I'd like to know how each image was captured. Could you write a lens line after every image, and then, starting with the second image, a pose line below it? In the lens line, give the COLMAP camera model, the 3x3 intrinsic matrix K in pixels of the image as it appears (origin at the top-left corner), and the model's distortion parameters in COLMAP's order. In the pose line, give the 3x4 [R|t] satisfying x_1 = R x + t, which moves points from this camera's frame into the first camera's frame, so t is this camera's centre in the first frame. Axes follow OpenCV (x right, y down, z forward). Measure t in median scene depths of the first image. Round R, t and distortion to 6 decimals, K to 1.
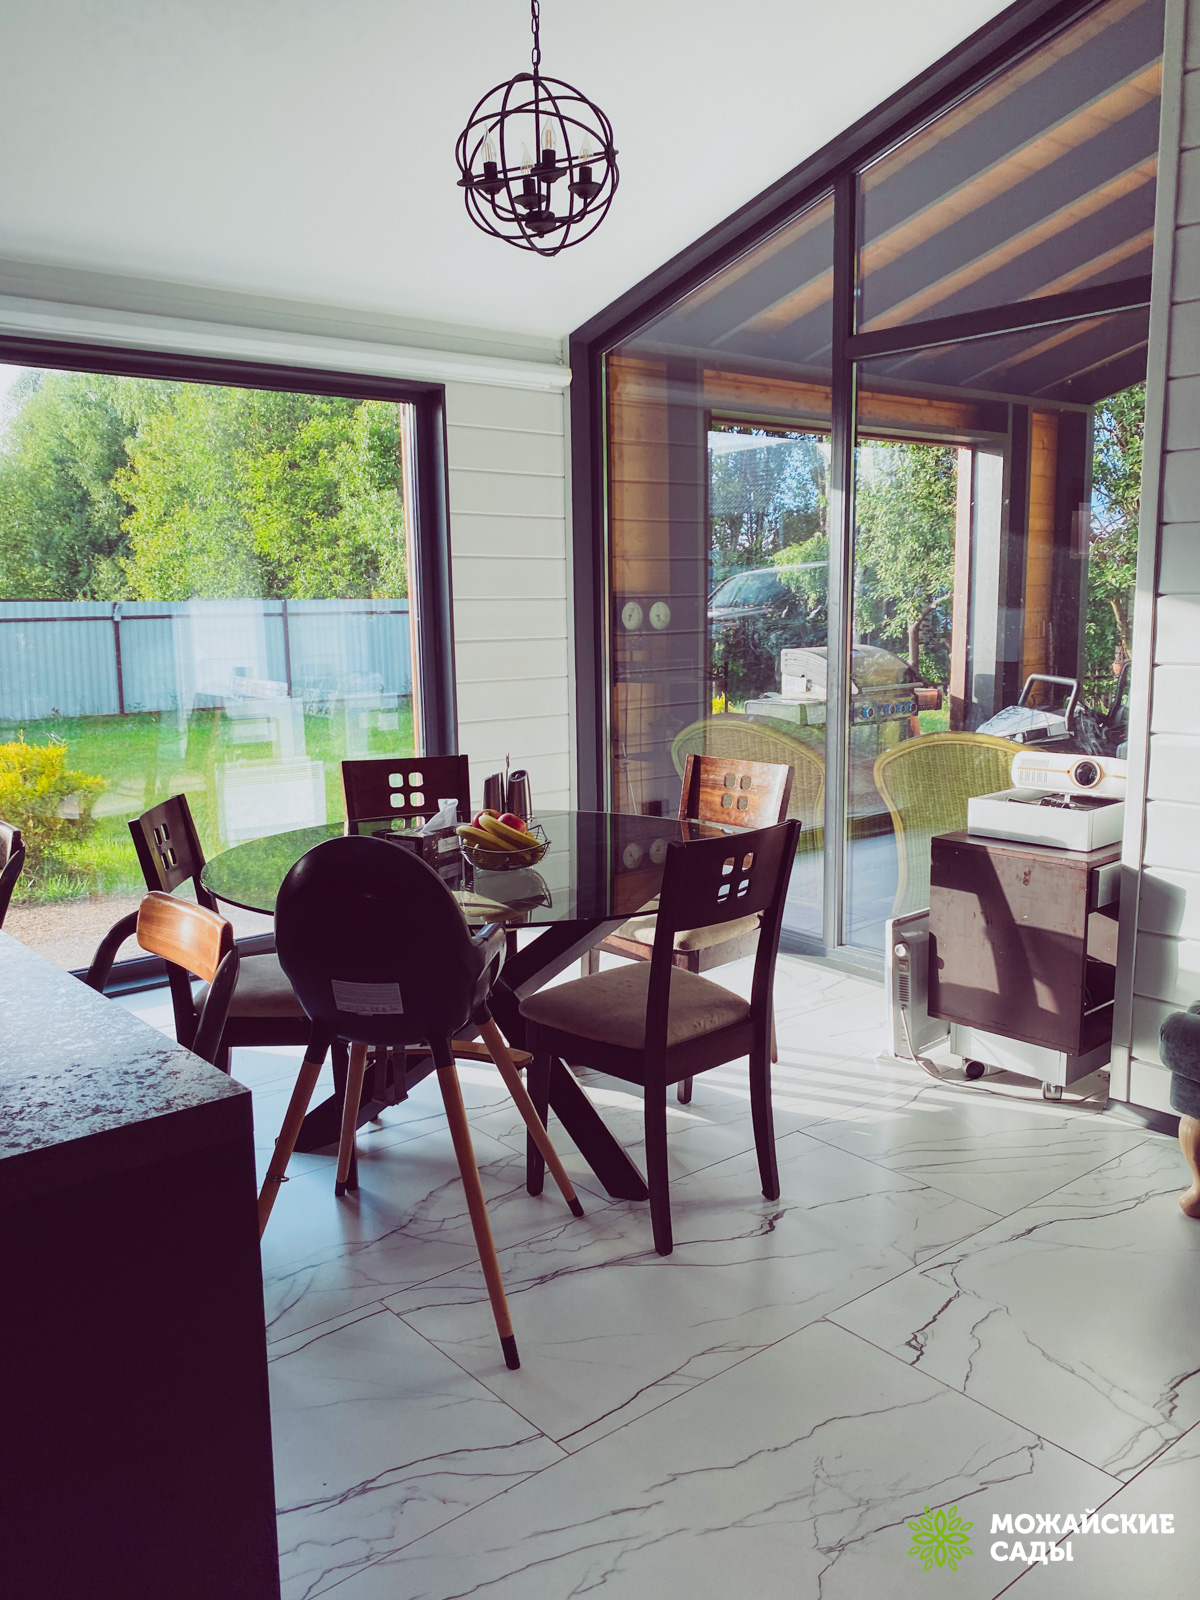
lens RADIAL K [[1300.8, 0, 600.0], [0, 1300.8, 800.0], [0, 0, 1]] dist [0.029236, -0.003589]
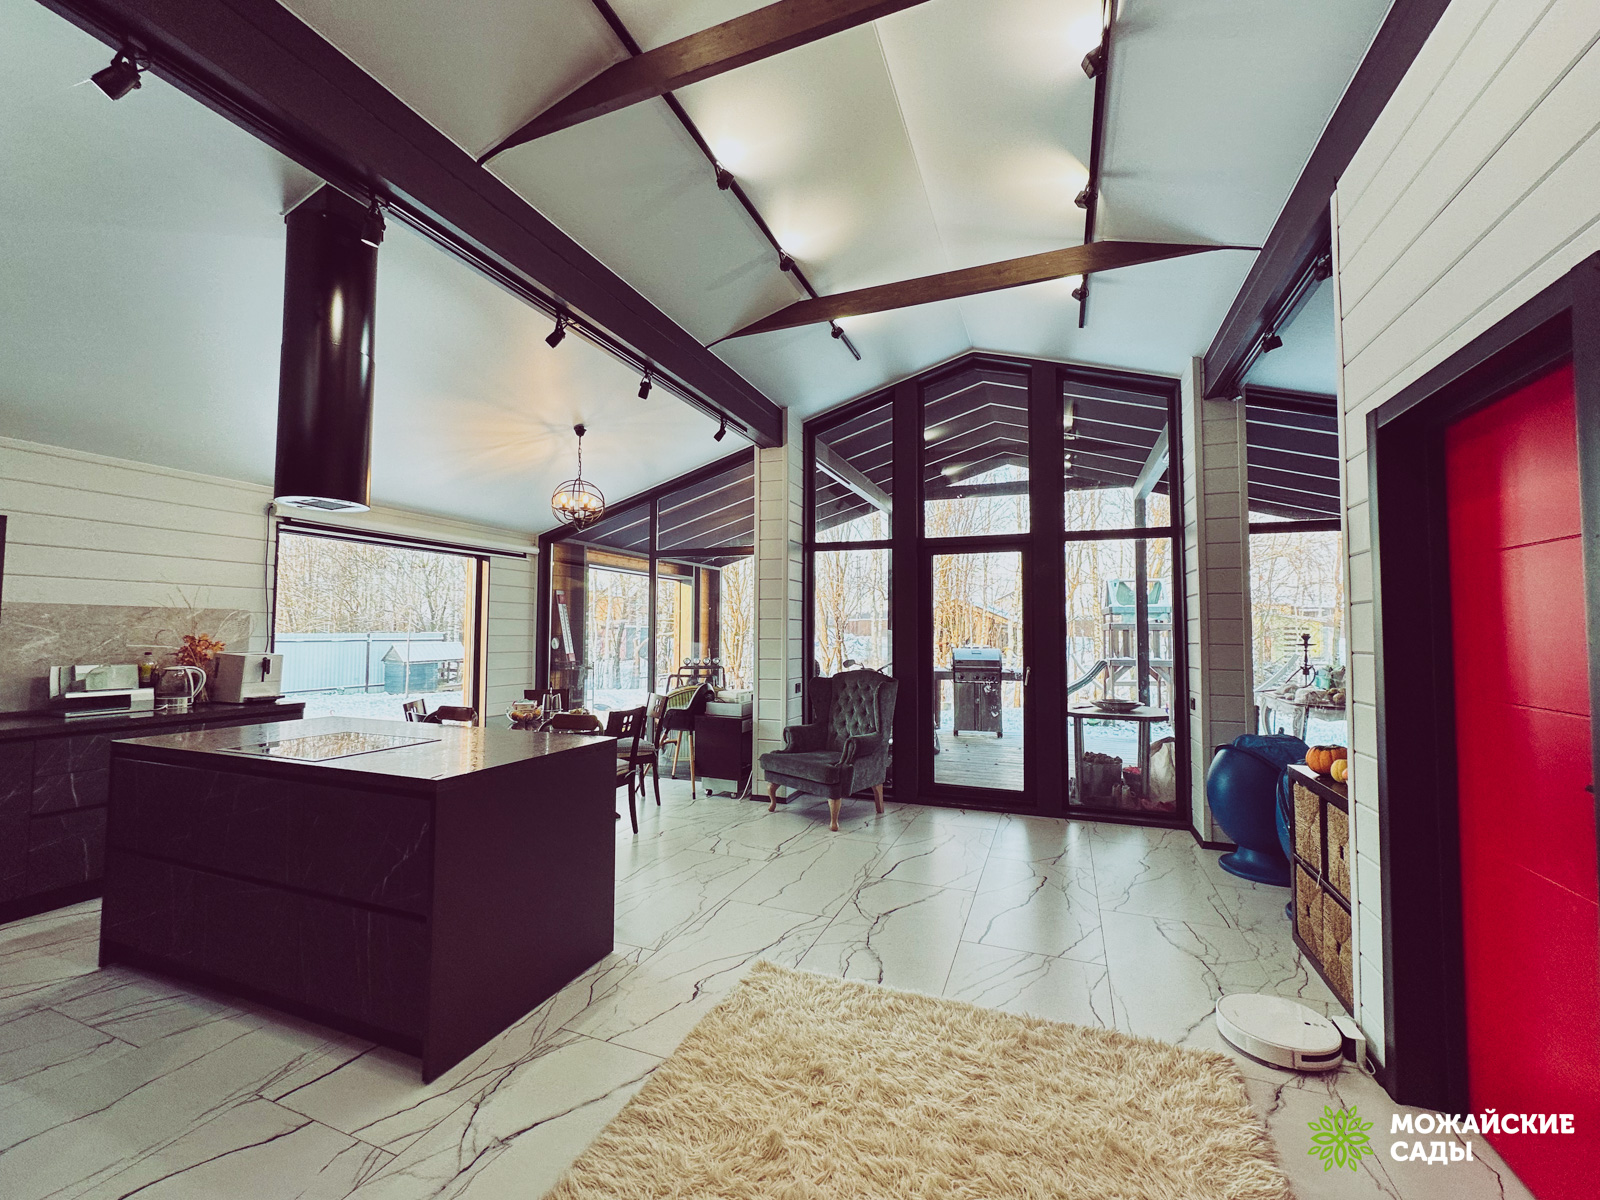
lens RADIAL K [[654.2, 0, 800.0], [0, 654.2, 600.0], [0, 0, 1]] dist [-0.000062, 0.000316]
pose [[0.878406, 0.041772, 0.476085, -0.303259], [0.058949, 0.979096, -0.194670, 0.084460], [-0.474265, 0.199064, 0.857582, -0.546480]]
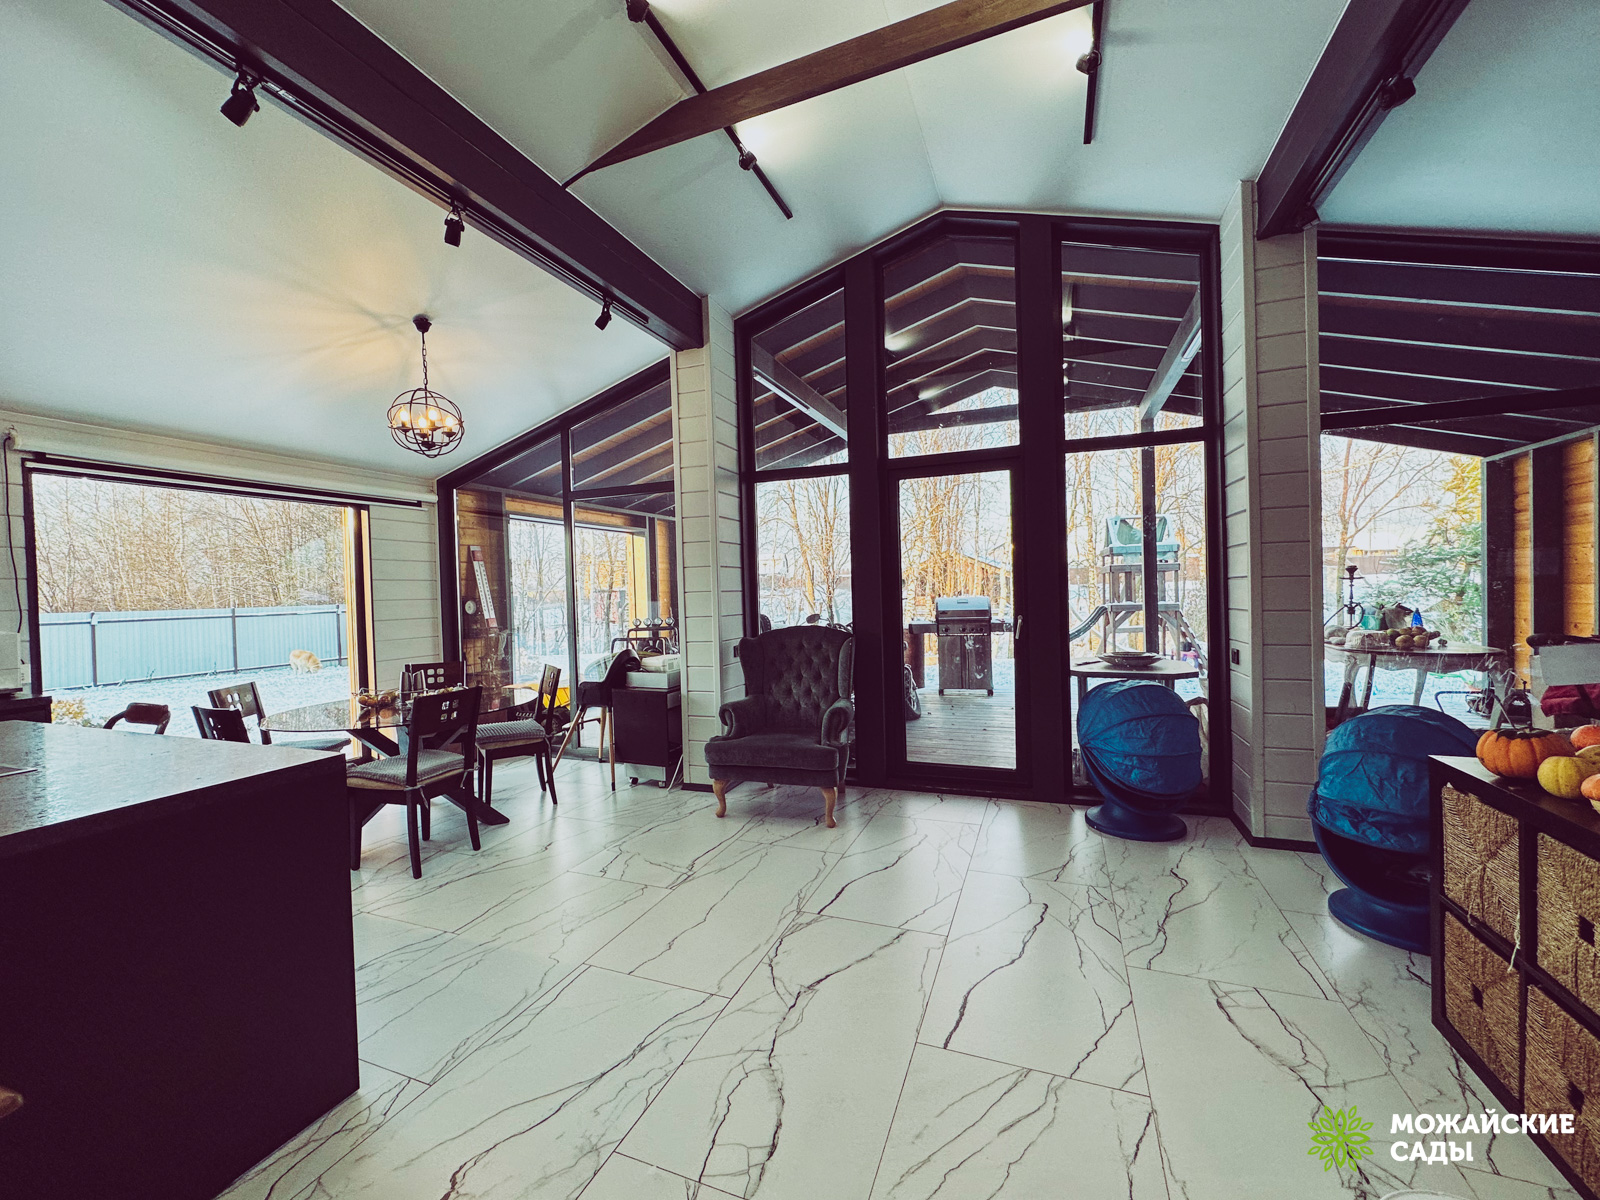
lens RADIAL K [[644.8, 0, 794.9], [0, 644.8, 599.4], [0, 0, 1]] dist [-0.000498, 0.000011]
pose [[0.880443, -0.019050, 0.473769, -0.018139], [0.092084, 0.987038, -0.131439, 0.058687], [-0.465124, 0.159351, 0.870785, -0.294845]]
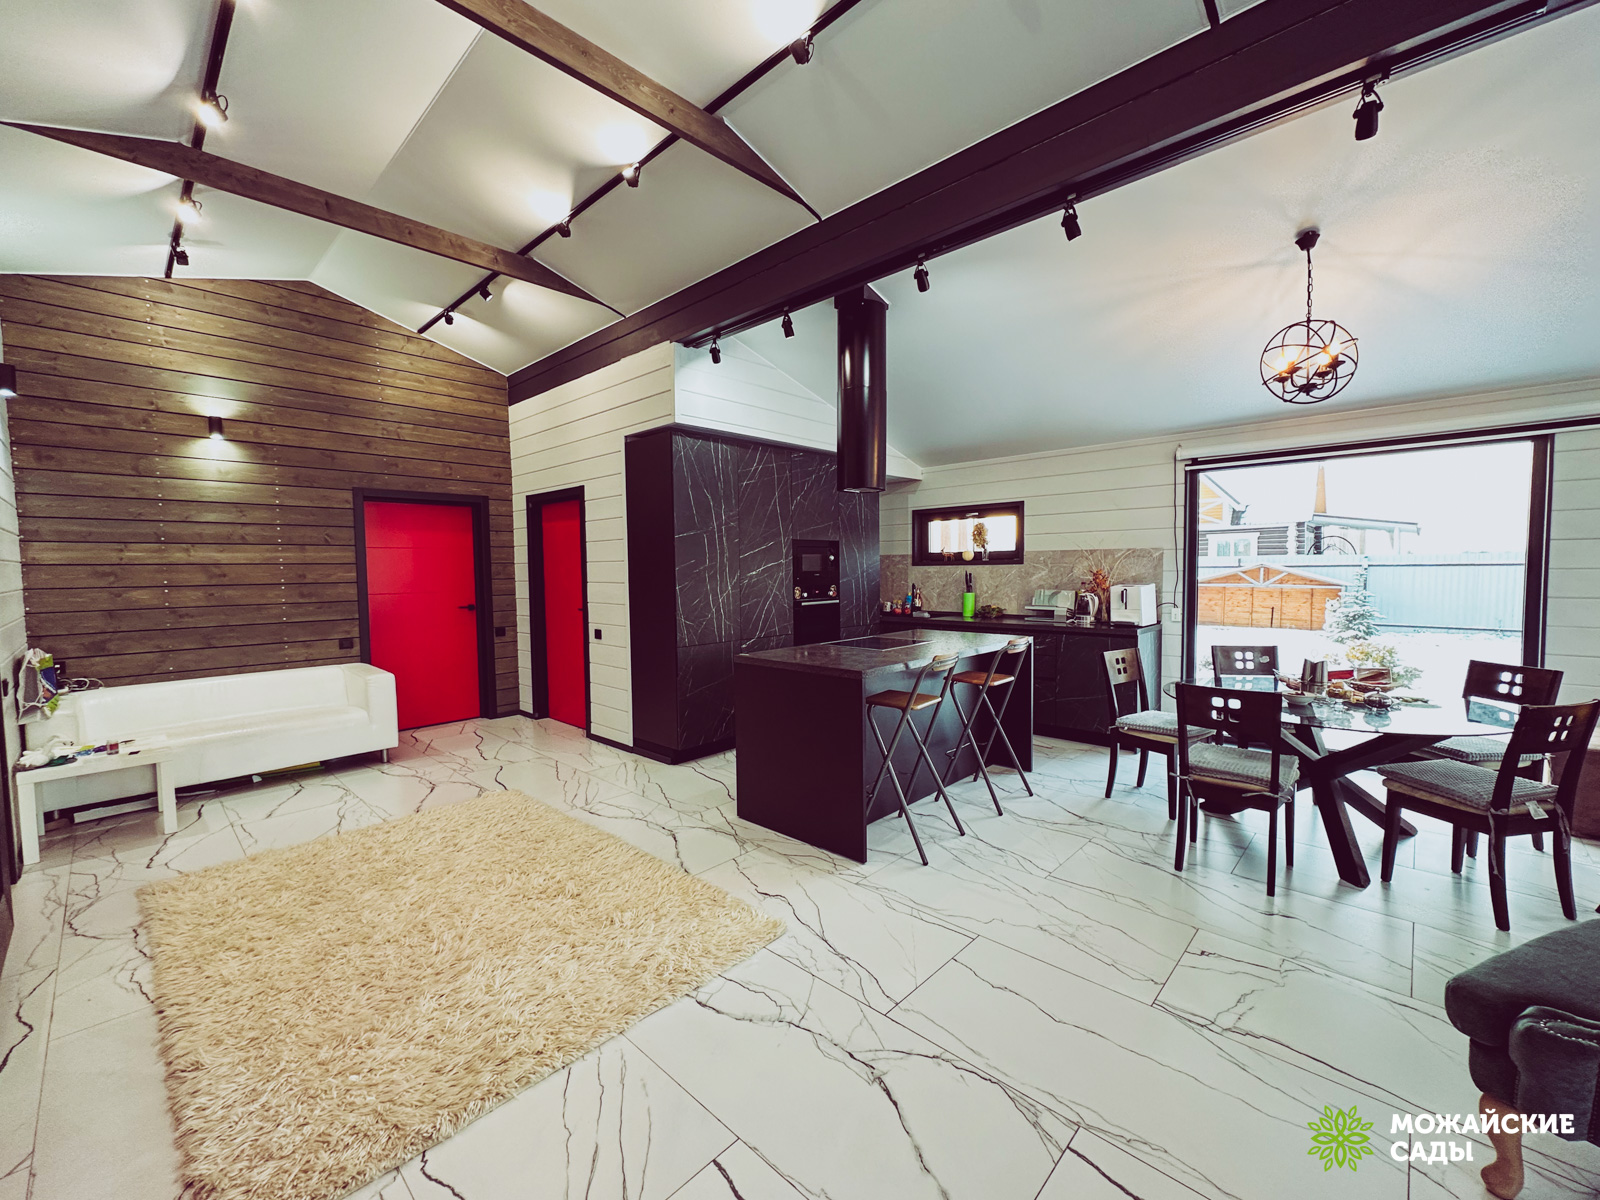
lens RADIAL K [[654.2, 0, 800.0], [0, 654.2, 600.0], [0, 0, 1]] dist [-0.000062, 0.000316]
pose [[0.118609, 0.062045, -0.991001, 0.812288], [-0.145154, 0.988407, 0.044510, -0.048849], [0.982274, 0.138568, 0.126240, 0.143875]]
